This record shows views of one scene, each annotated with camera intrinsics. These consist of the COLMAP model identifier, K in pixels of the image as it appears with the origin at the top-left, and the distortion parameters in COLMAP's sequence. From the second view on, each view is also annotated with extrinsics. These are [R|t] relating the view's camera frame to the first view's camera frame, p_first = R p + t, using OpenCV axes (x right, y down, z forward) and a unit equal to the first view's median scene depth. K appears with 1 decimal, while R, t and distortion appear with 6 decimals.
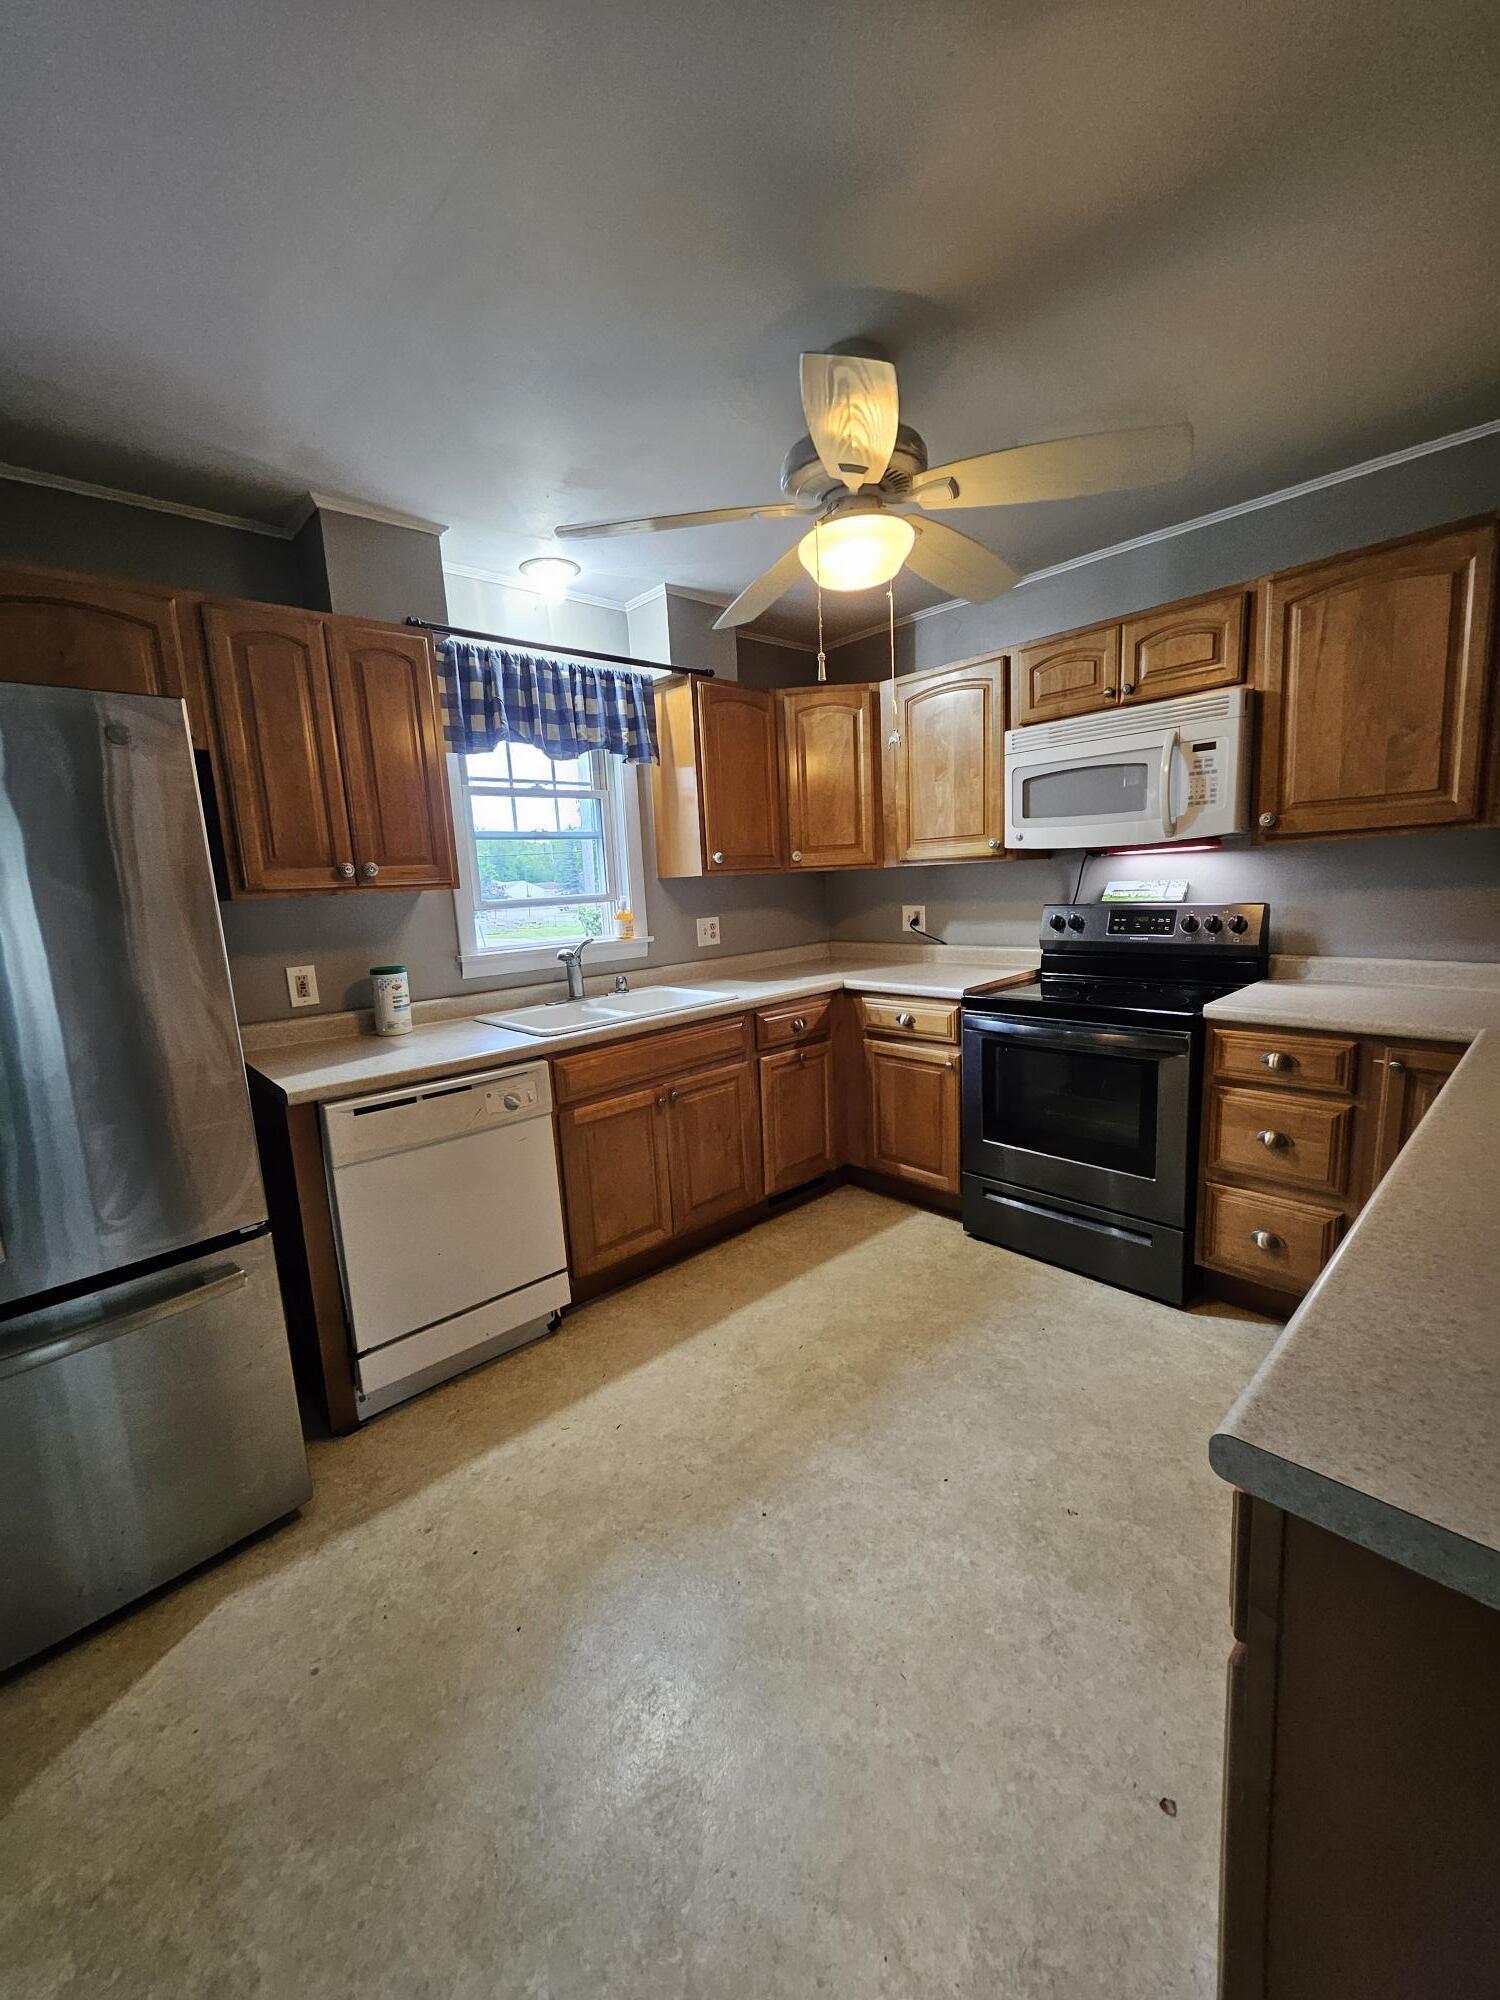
lens RADIAL K [[785.6, 0, 744.5], [0, 785.6, 1003.1], [0, 0, 1]] dist [0.002529, 0.000567]
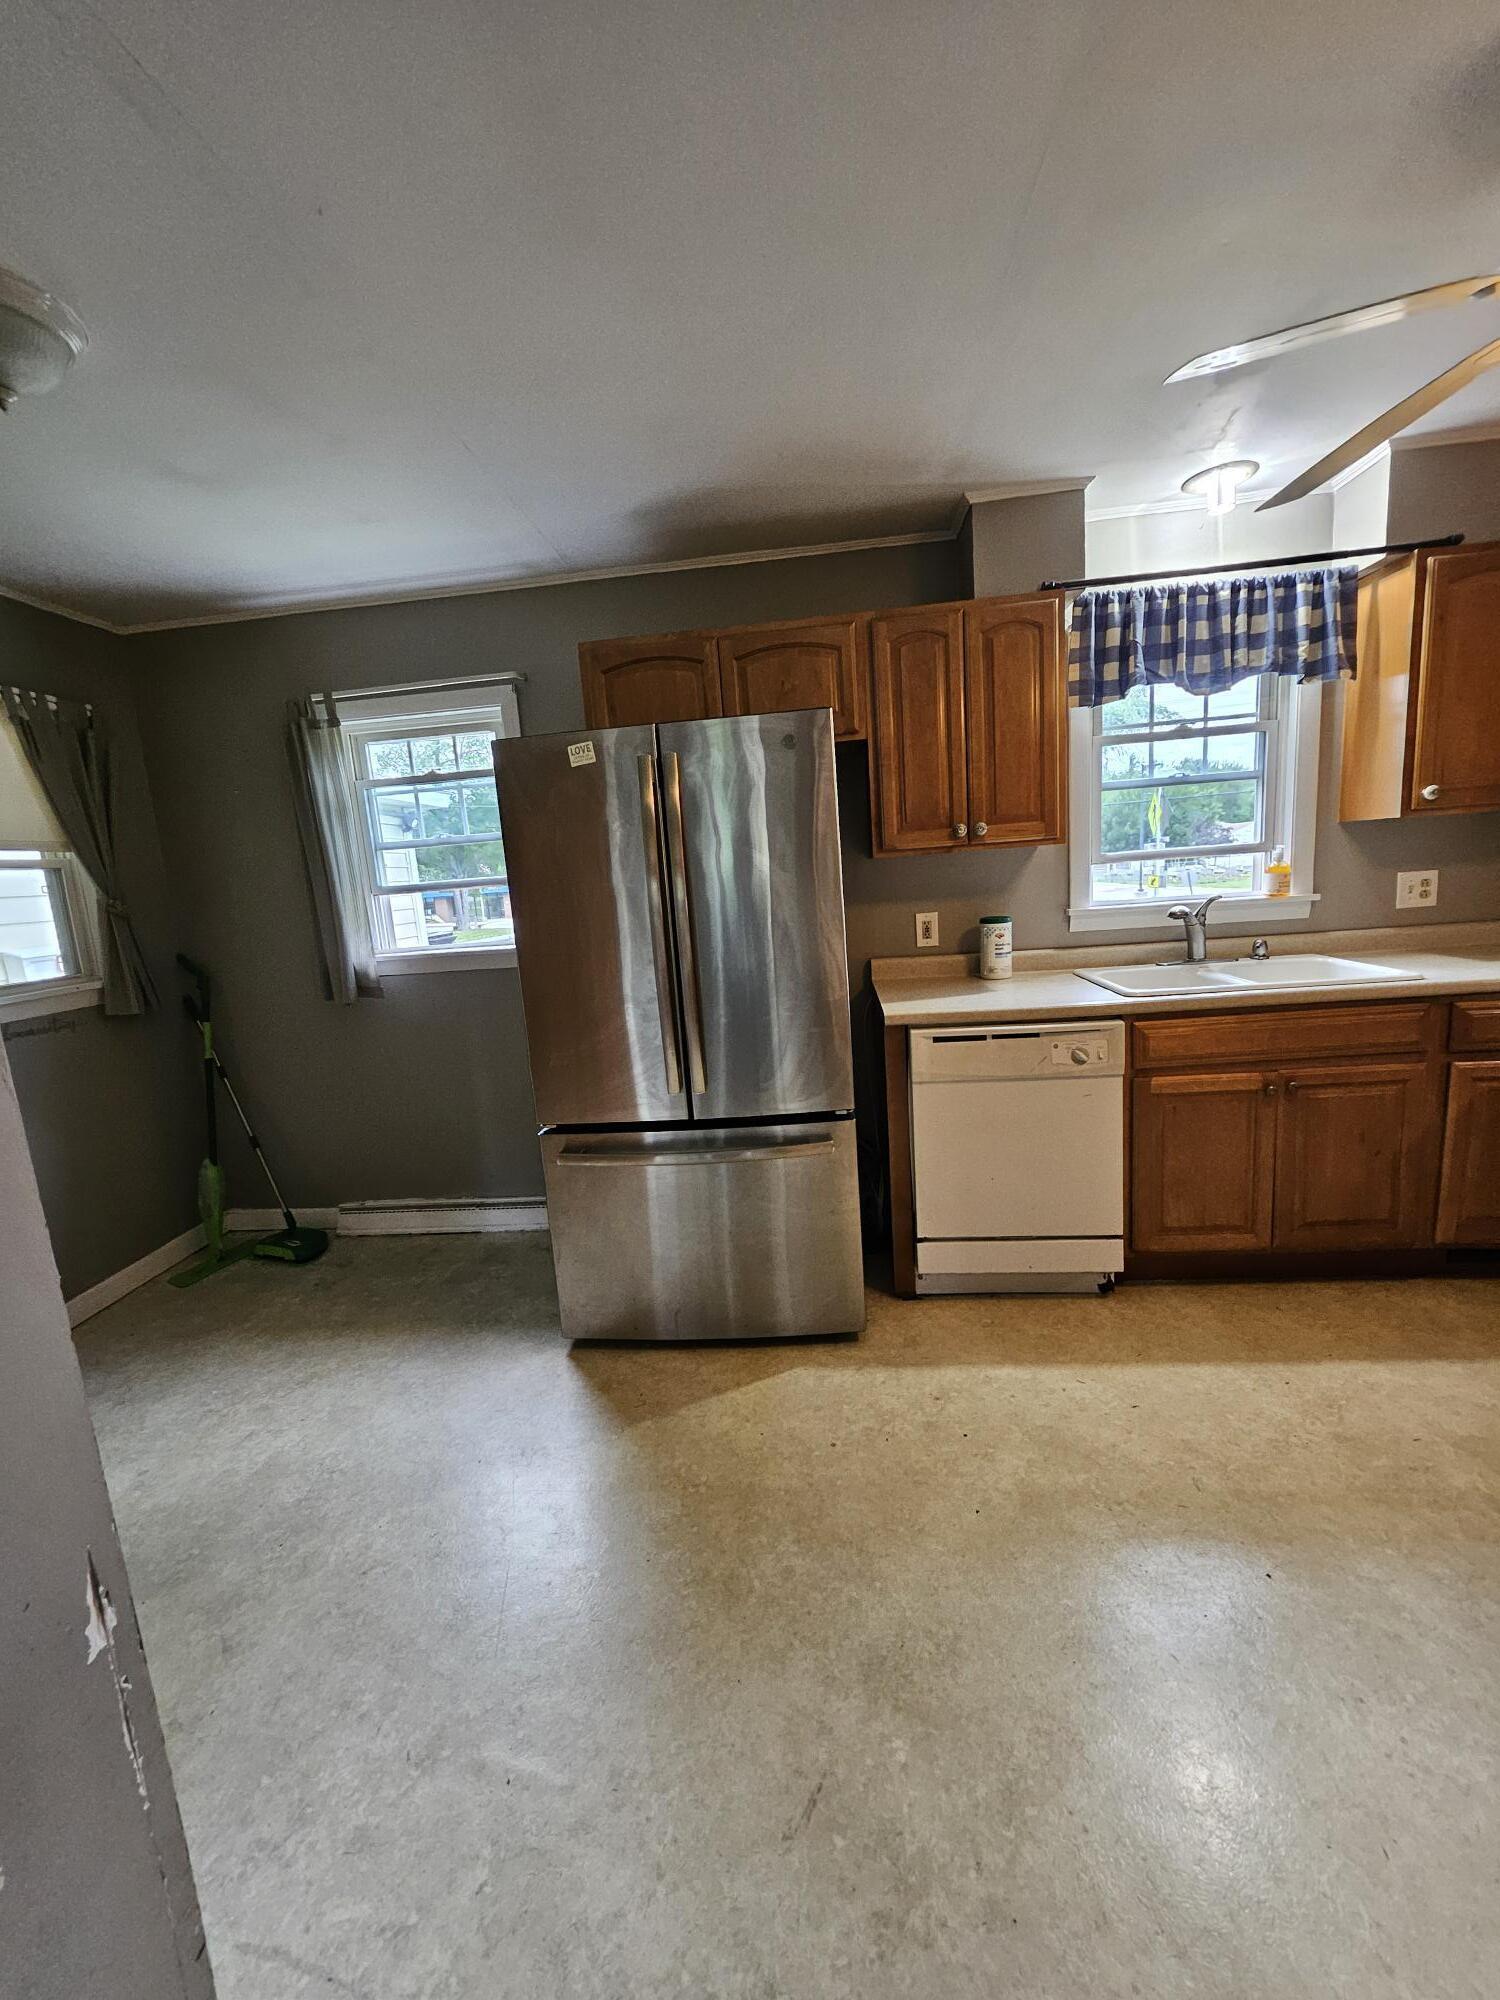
lens RADIAL K [[785.6, 0, 740.5], [0, 785.6, 1000.4], [0, 0, 1]] dist [0.002529, 0.000567]
pose [[0.665709, 0.126889, -0.735344, 0.132693], [-0.080333, 0.991896, 0.098434, -0.009430], [0.741875, -0.006456, 0.670507, -0.002810]]
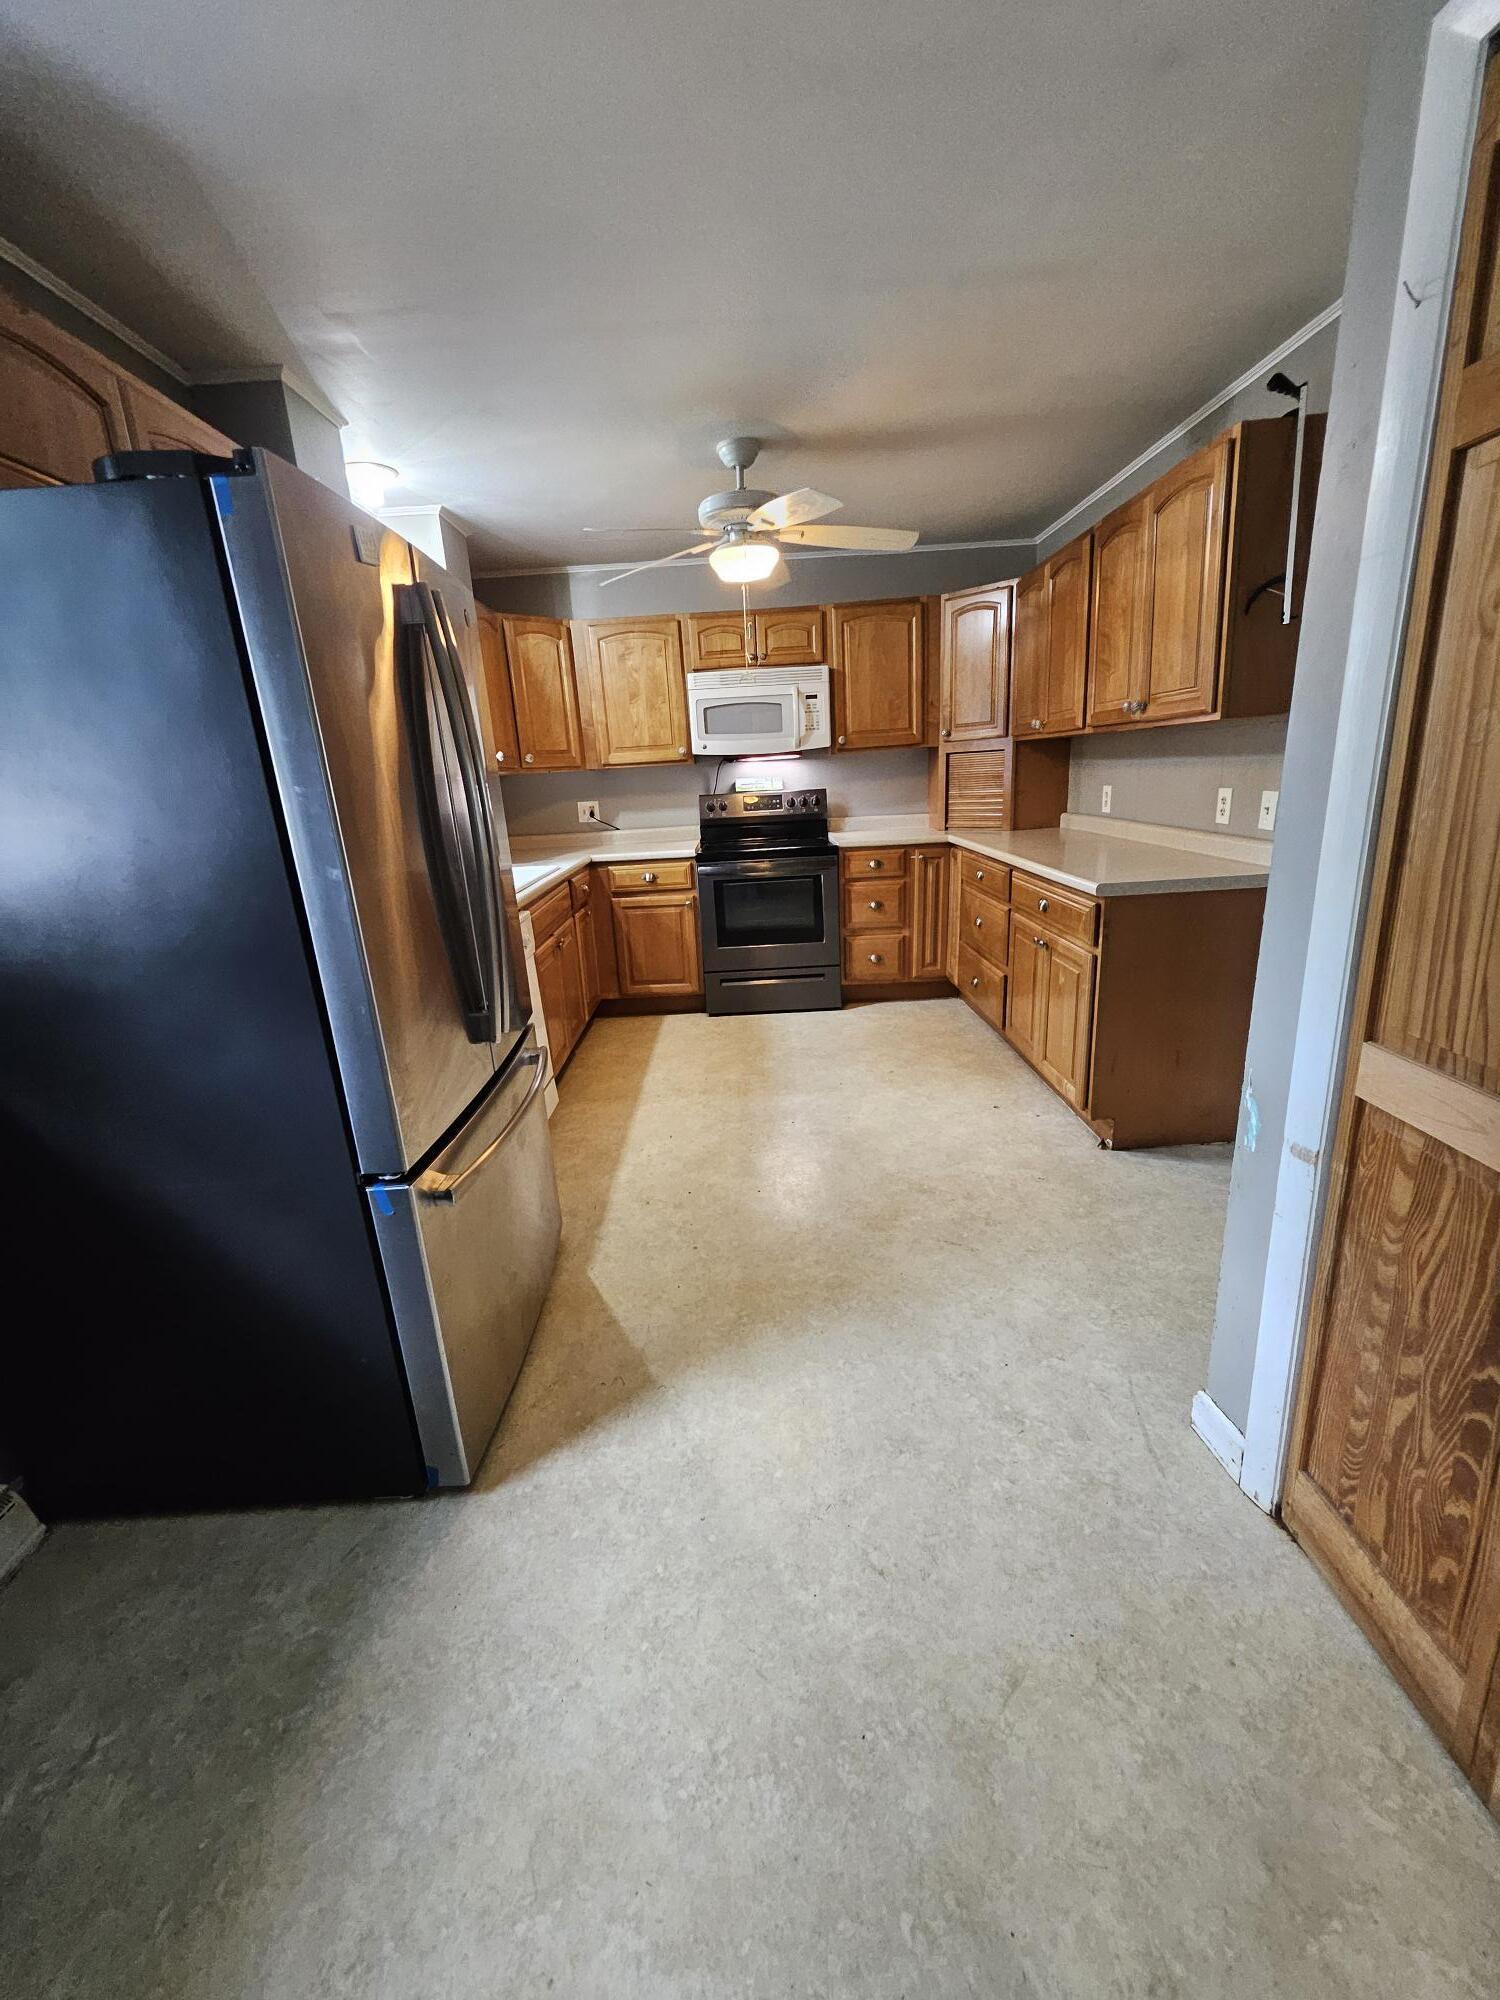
lens RADIAL K [[785.6, 0, 749.3], [0, 785.6, 995.6], [0, 0, 1]] dist [0.002529, 0.000567]
pose [[0.673090, -0.187248, 0.715464, -0.866306], [0.137285, 0.982238, 0.127914, 0.087553], [-0.726707, 0.012125, 0.686840, -0.105318]]
